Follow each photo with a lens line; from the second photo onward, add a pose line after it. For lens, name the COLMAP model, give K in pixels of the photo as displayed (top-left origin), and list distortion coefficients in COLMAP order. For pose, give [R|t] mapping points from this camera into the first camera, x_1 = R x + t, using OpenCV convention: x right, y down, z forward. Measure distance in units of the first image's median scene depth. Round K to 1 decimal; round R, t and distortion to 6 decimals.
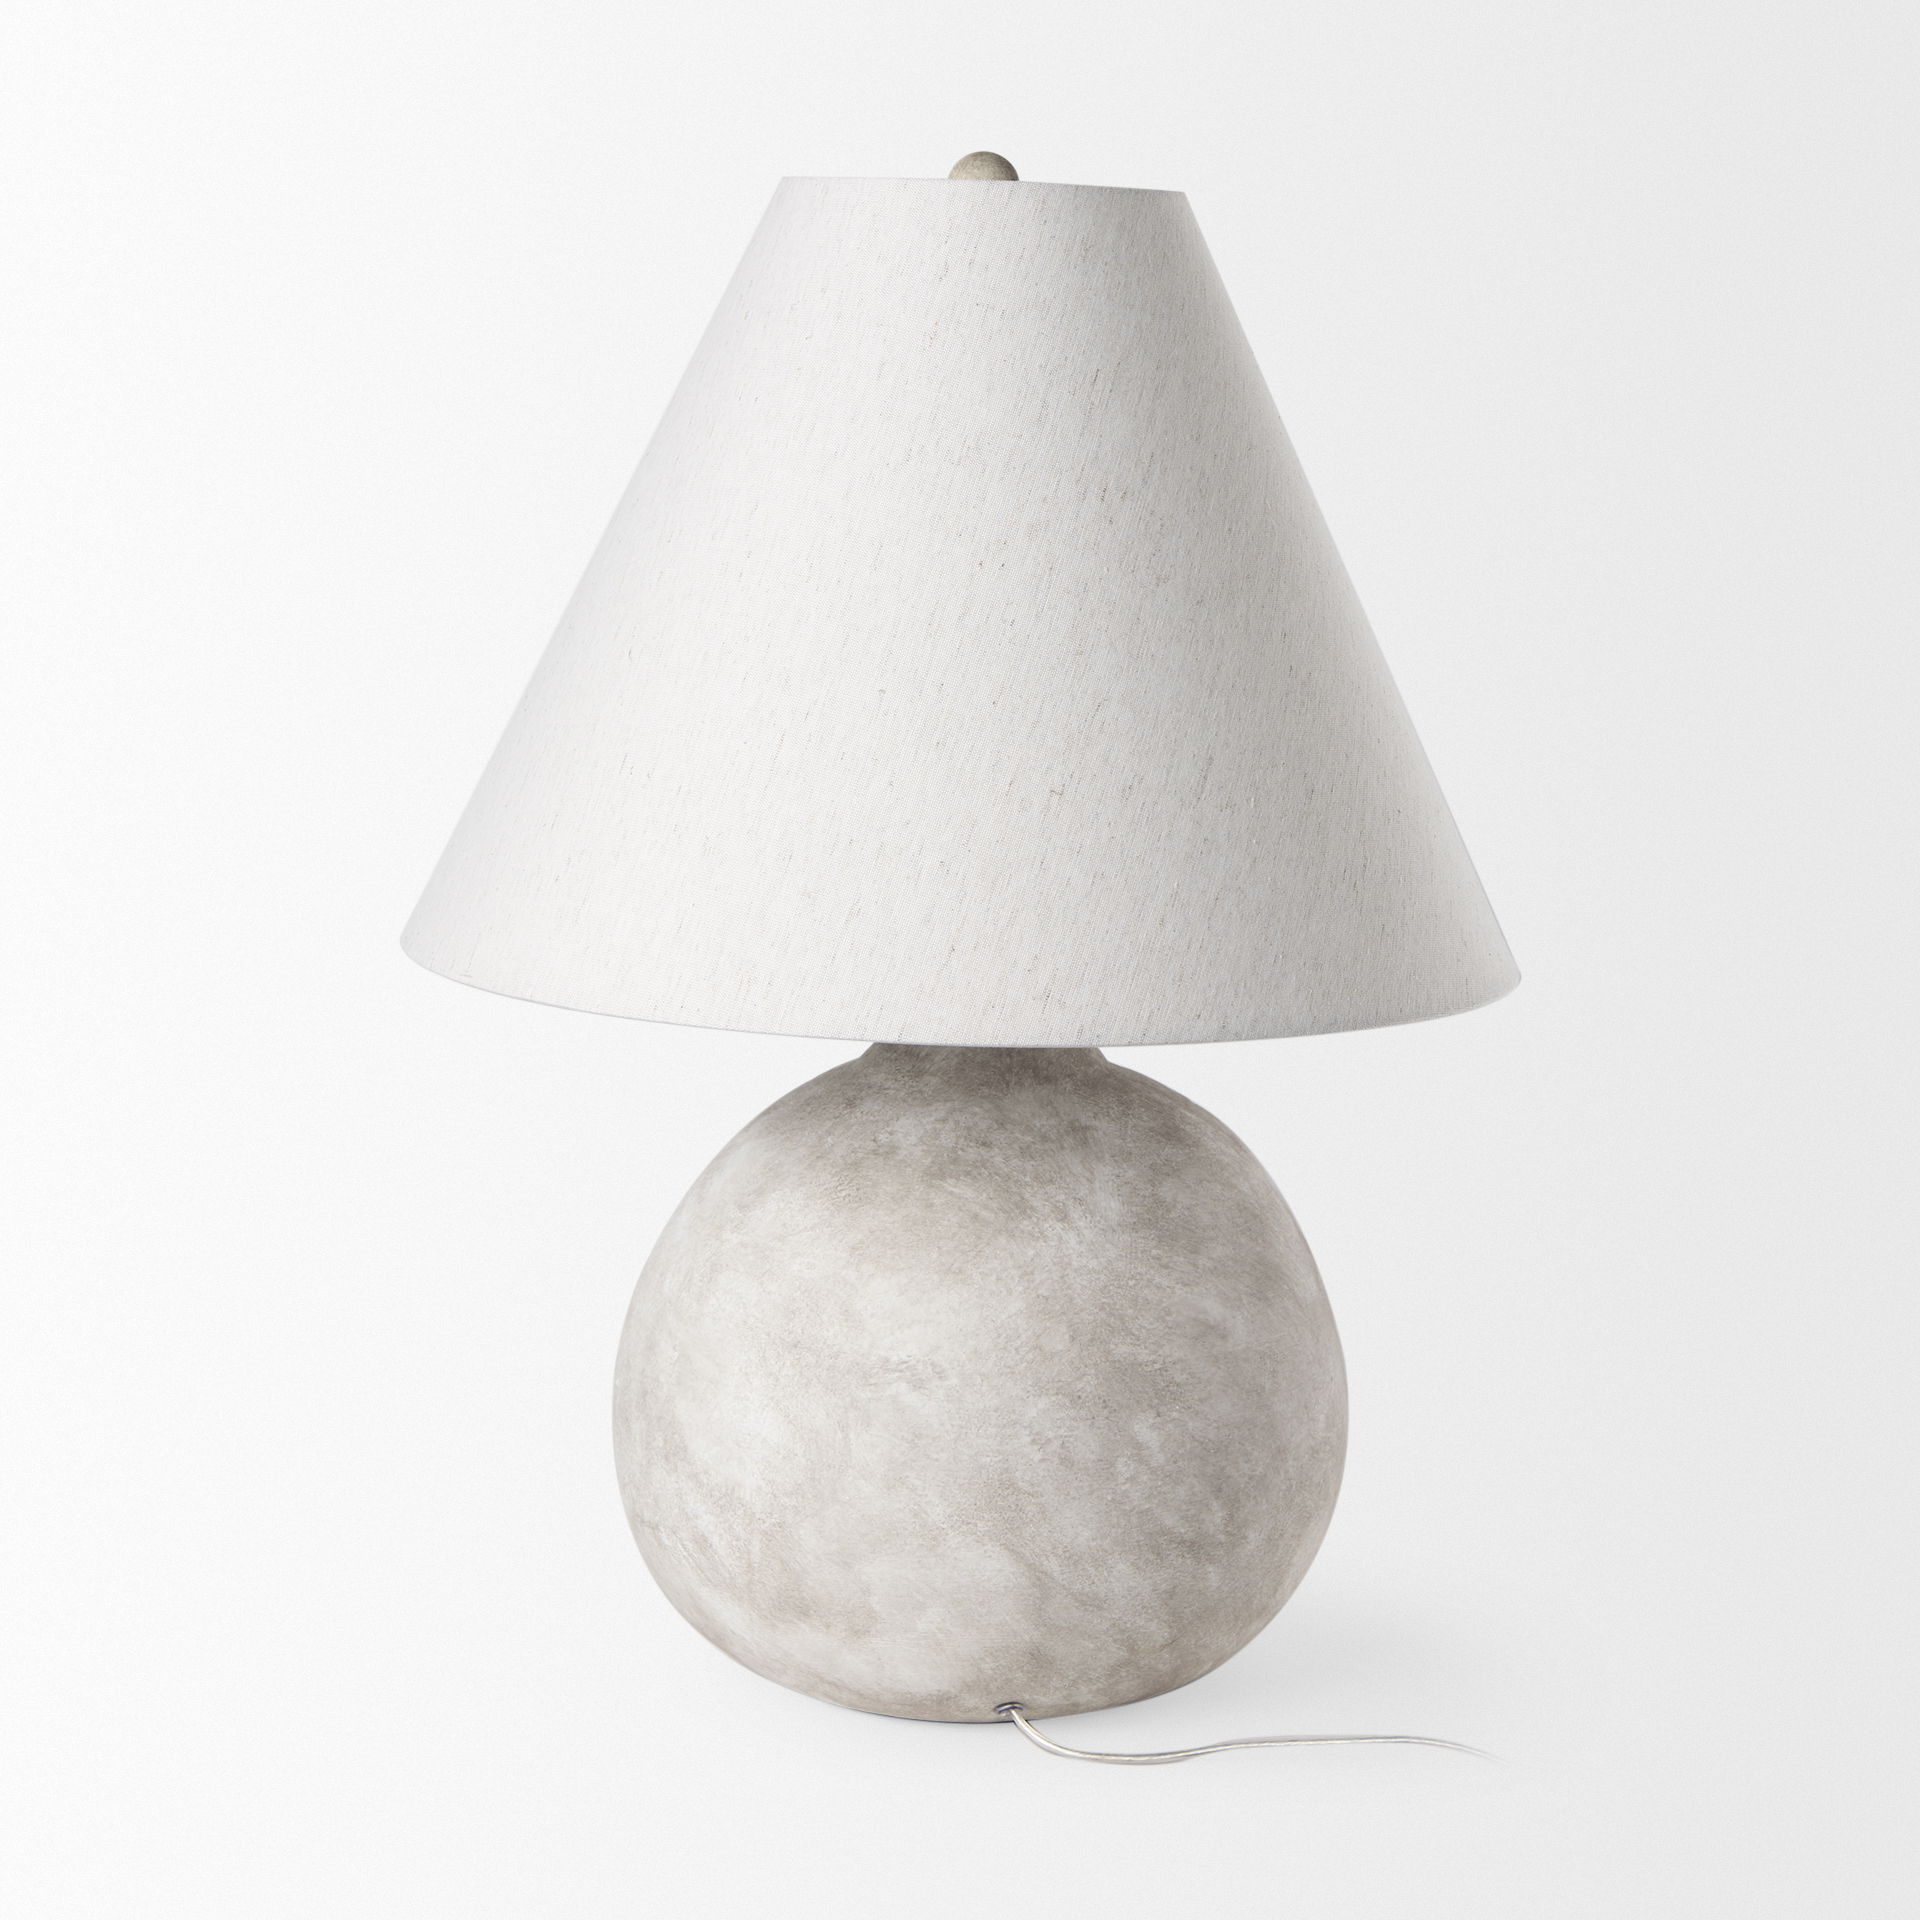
lens RADIAL K [[4123.3, 0, 960.0], [0, 4123.3, 960.0], [0, 0, 1]] dist [0.174175, -0.063771]
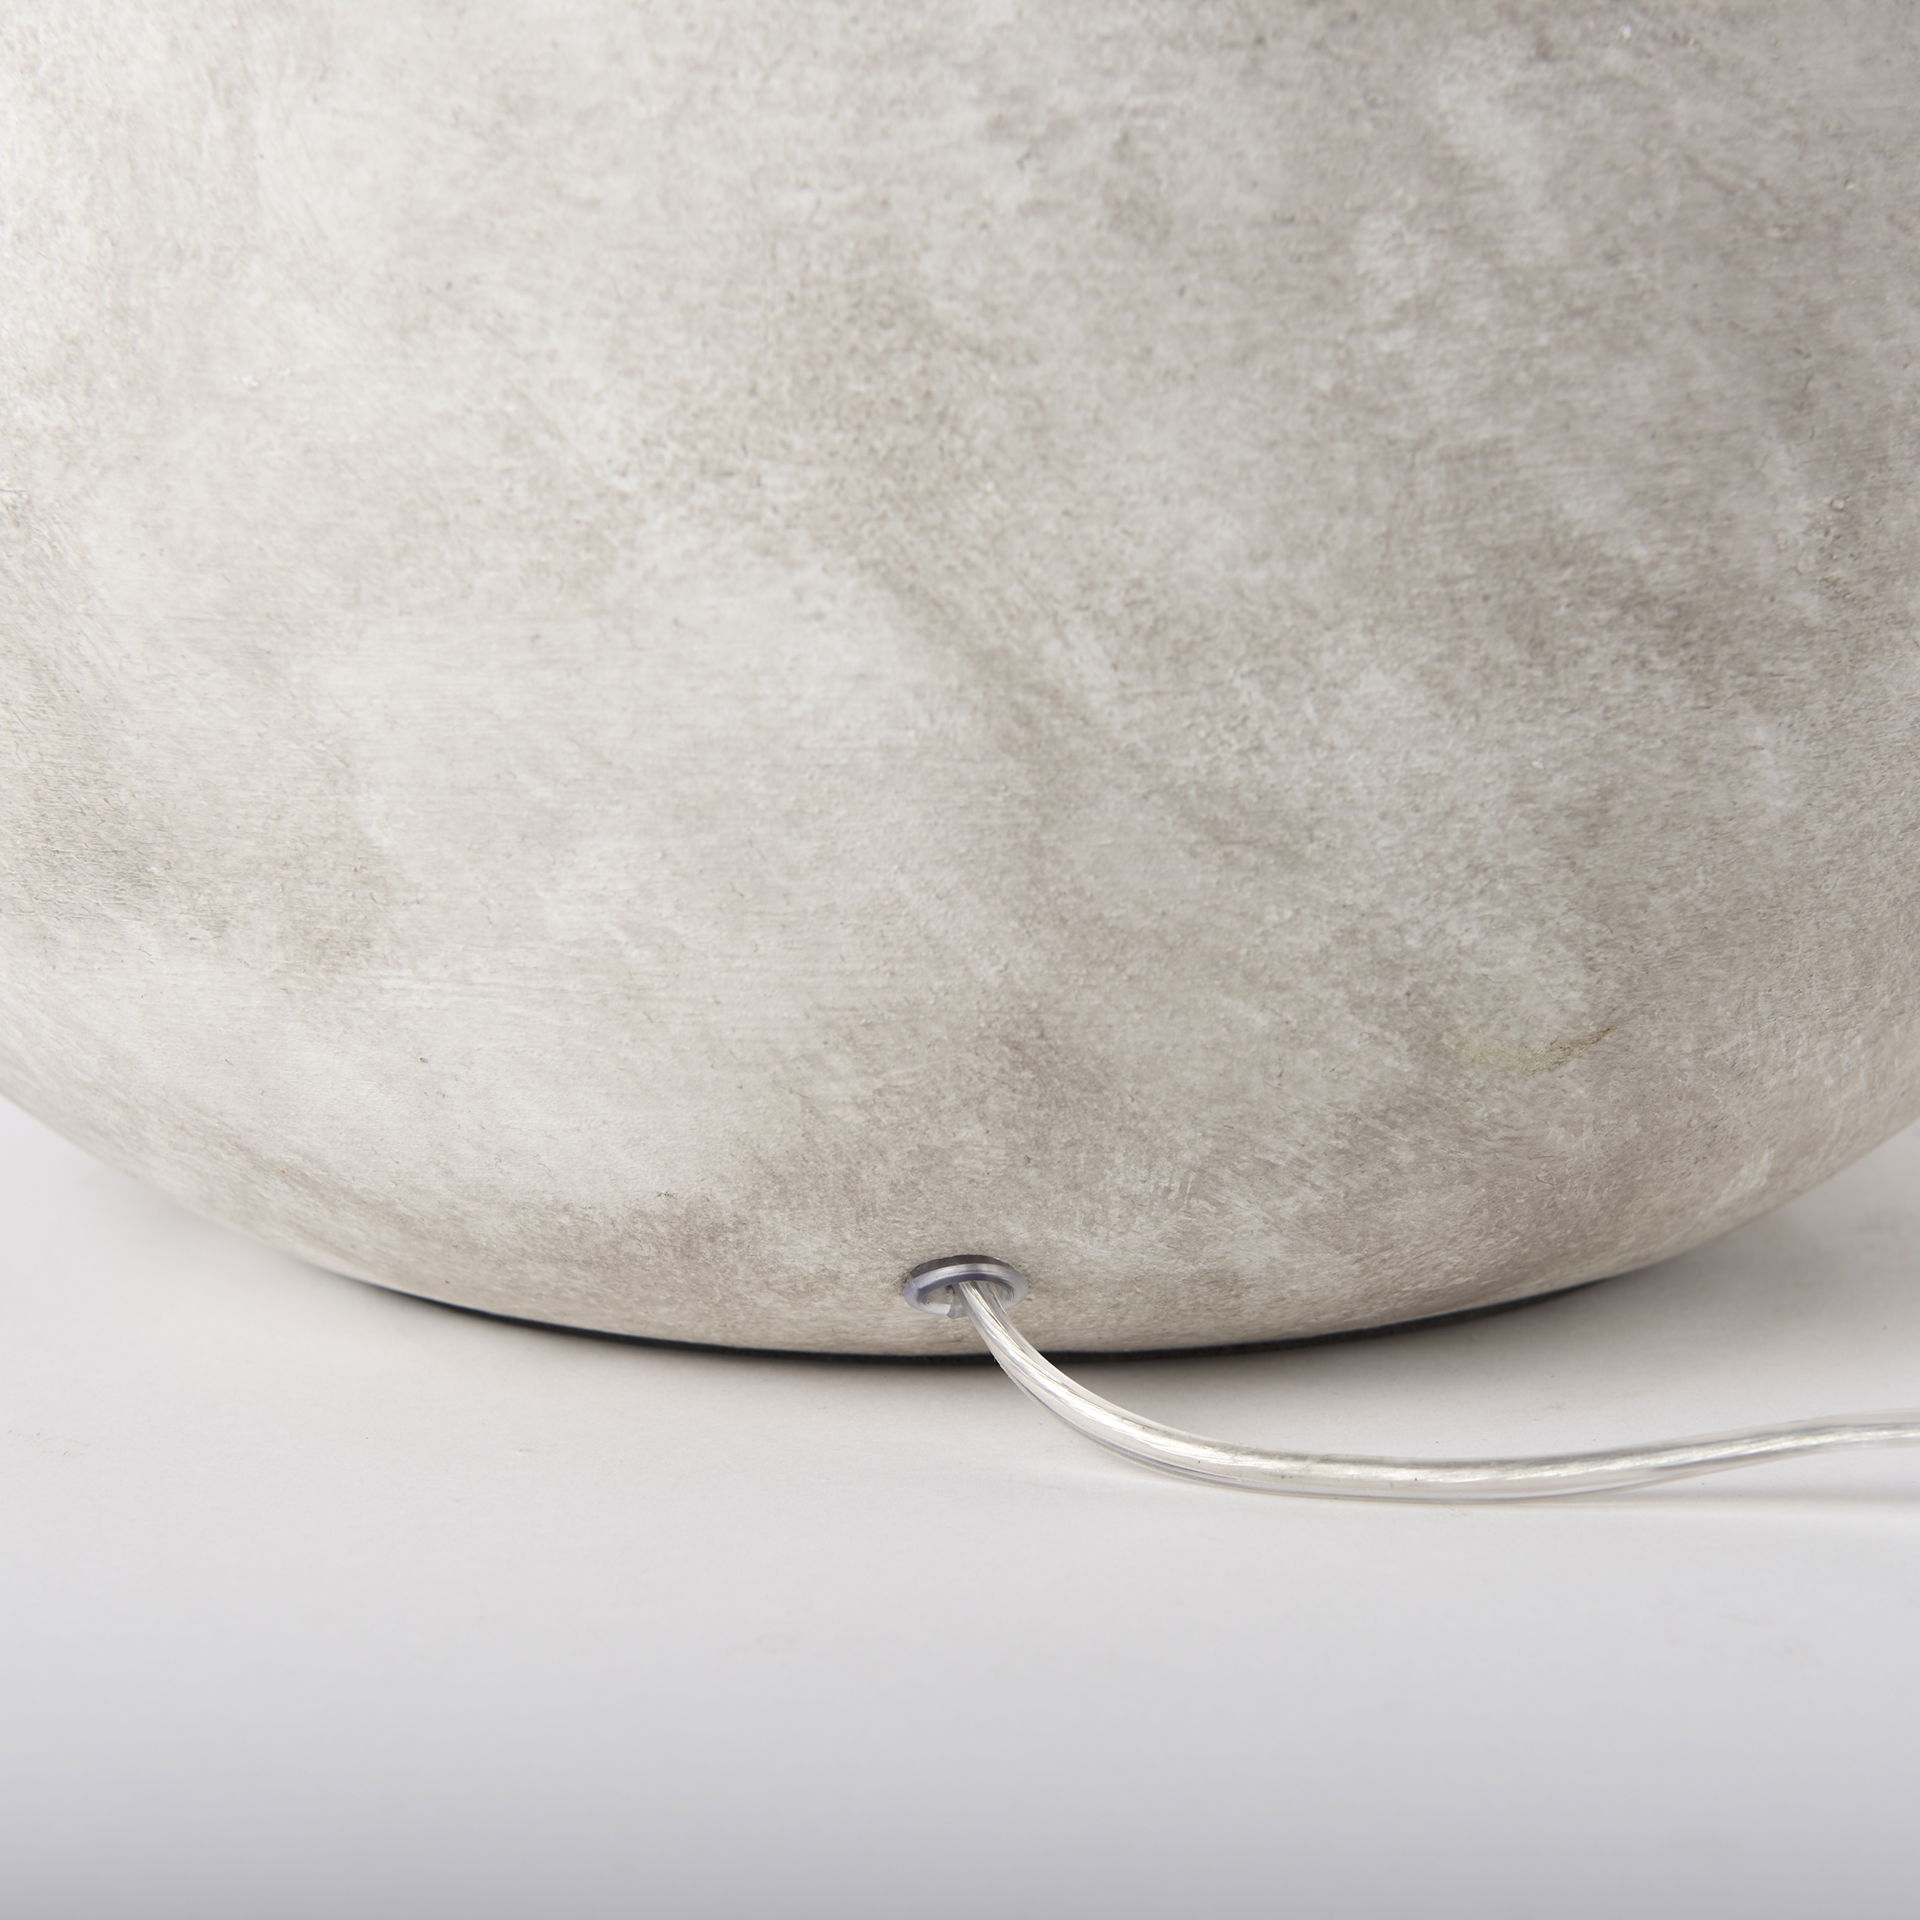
lens RADIAL K [[4123.3, 0, 960.0], [0, 4123.3, 960.0], [0, 0, 1]] dist [0.174175, -0.063771]
pose [[0.988151, 0.007174, -0.153314, 0.052122], [-0.006919, 0.999974, 0.002200, 0.162468], [0.153326, -0.001113, 0.988175, 0.757702]]
